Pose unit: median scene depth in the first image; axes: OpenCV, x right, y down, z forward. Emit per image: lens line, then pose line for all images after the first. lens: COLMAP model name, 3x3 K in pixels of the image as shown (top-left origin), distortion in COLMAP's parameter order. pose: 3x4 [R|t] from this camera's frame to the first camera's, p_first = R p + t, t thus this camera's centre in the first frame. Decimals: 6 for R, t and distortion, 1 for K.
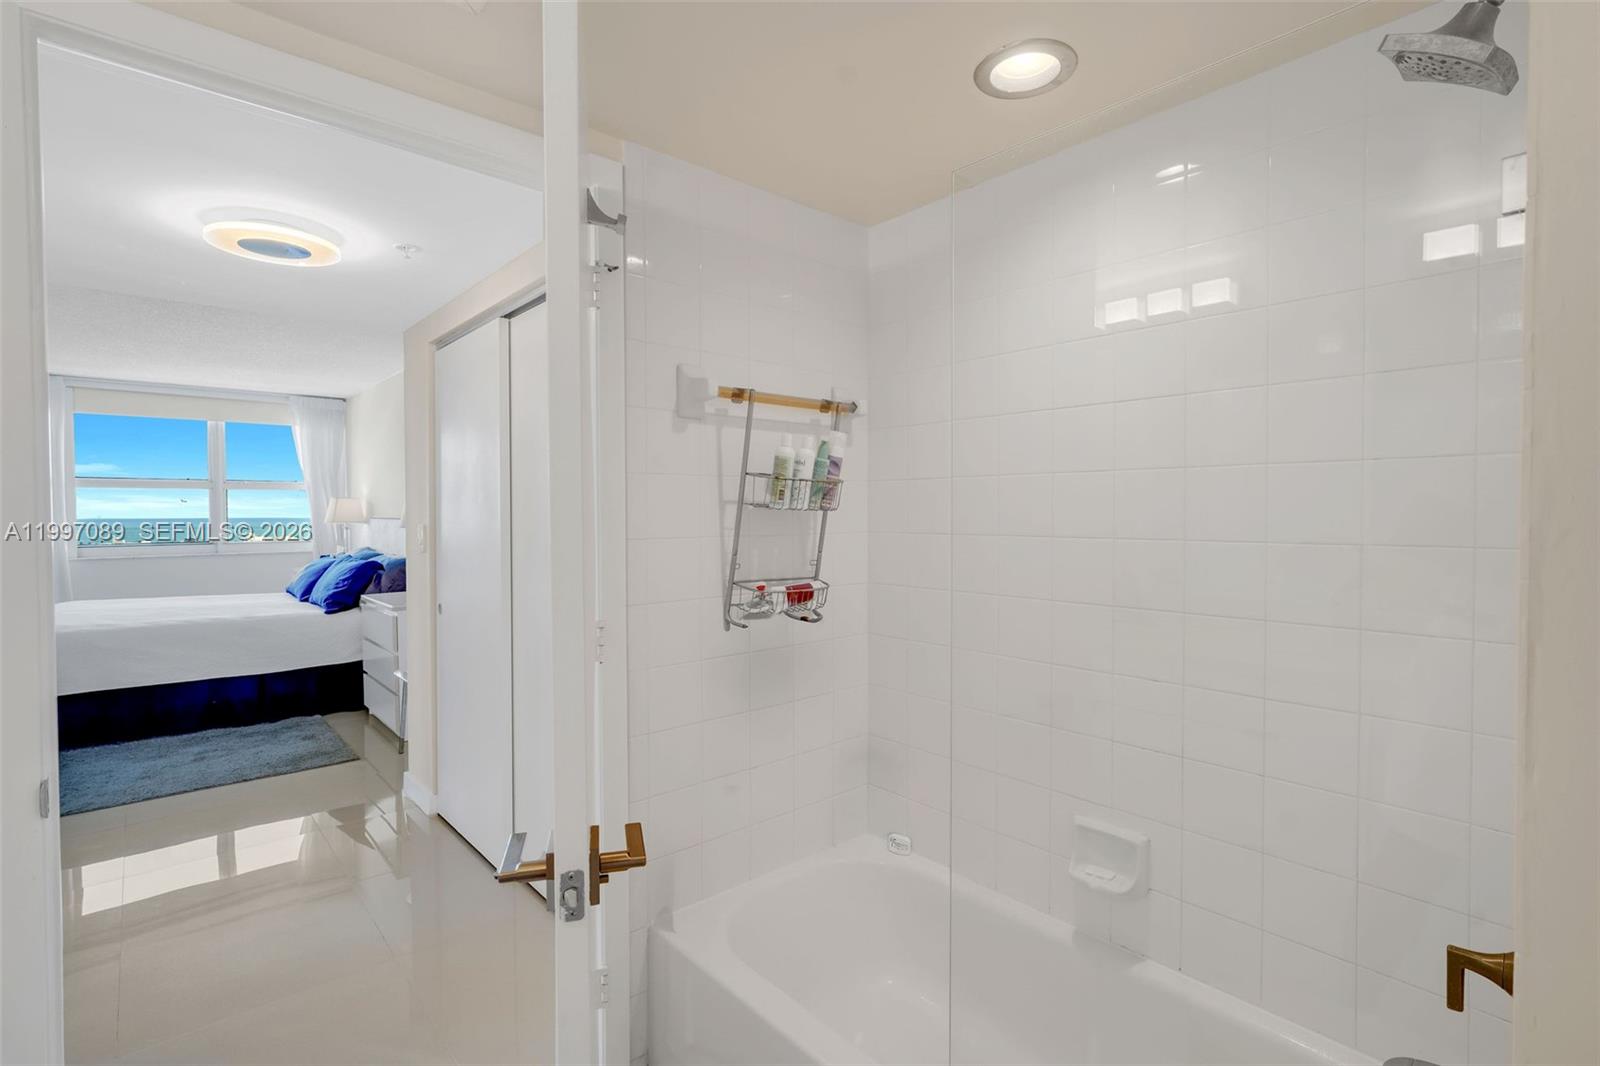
lens RADIAL K [[803.7, 0, 841.3], [0, 803.7, 516.6], [0, 0, 1]] dist [0.000784, 0.000449]
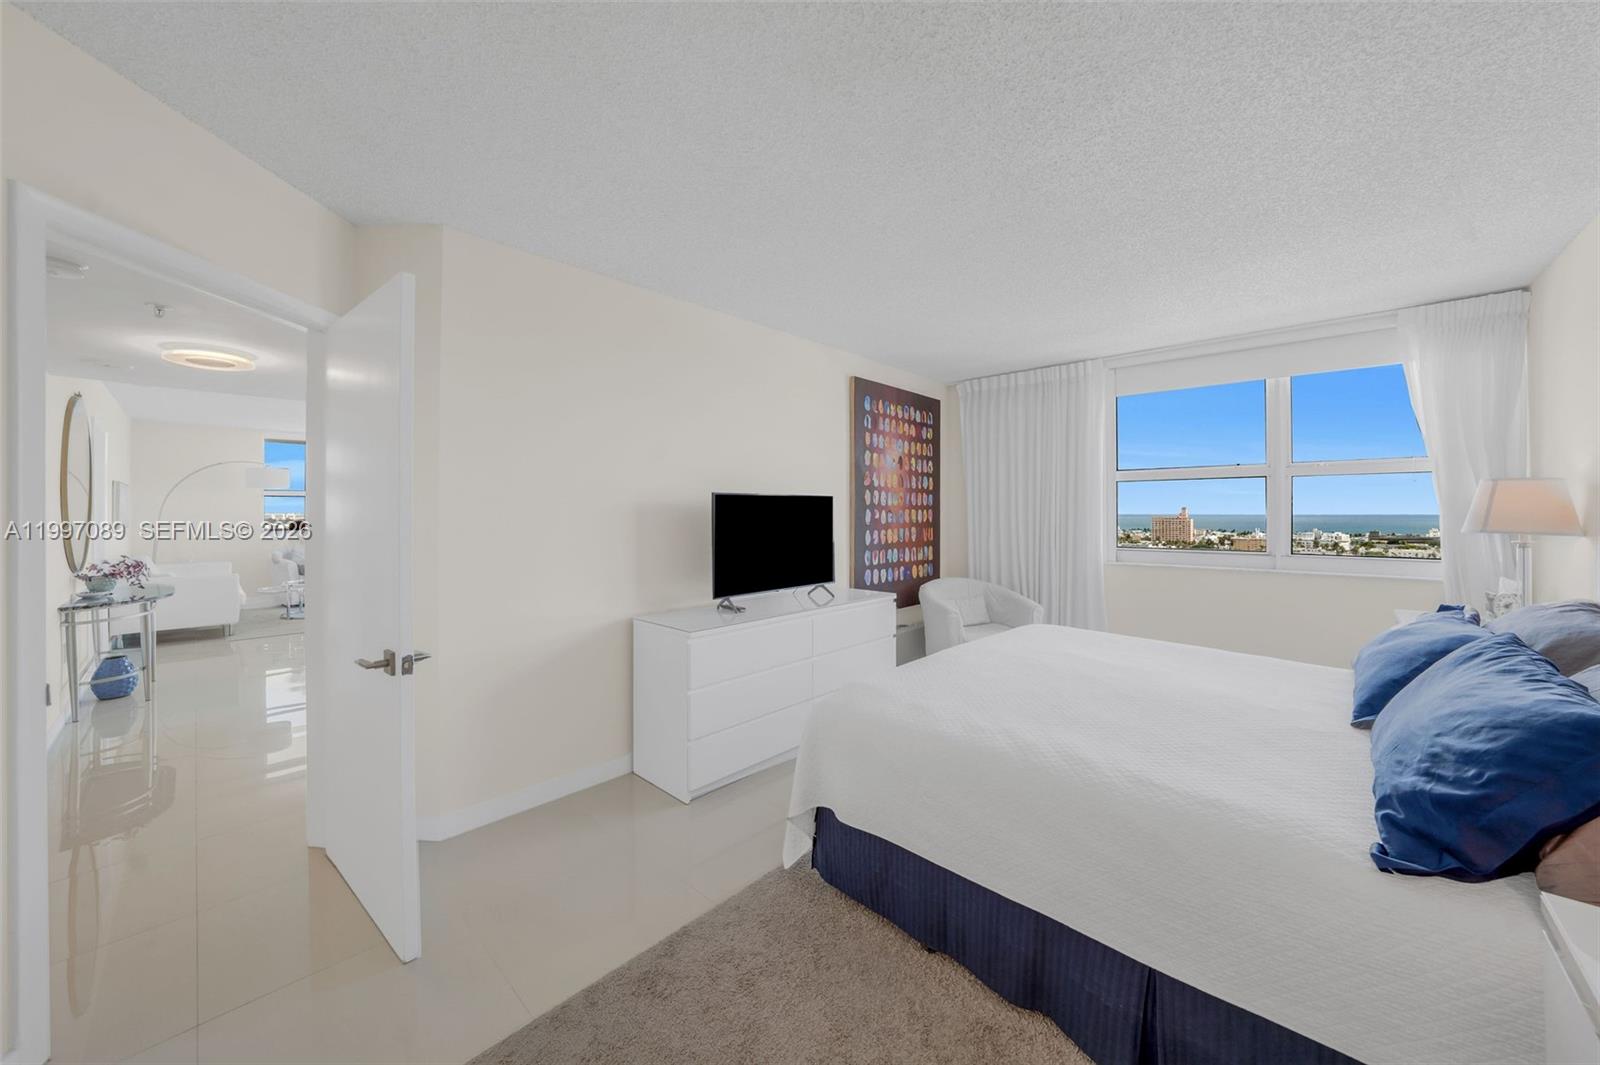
lens RADIAL K [[586.7, 0, 810.8], [0, 586.7, 522.9], [0, 0, 1]] dist [-0.000602, 0.000052]
pose [[0.117455, 0.018922, -0.992898, -0.442973], [-0.002609, 0.999821, 0.018746, -0.005126], [0.993075, 0.000388, 0.117483, 0.747831]]
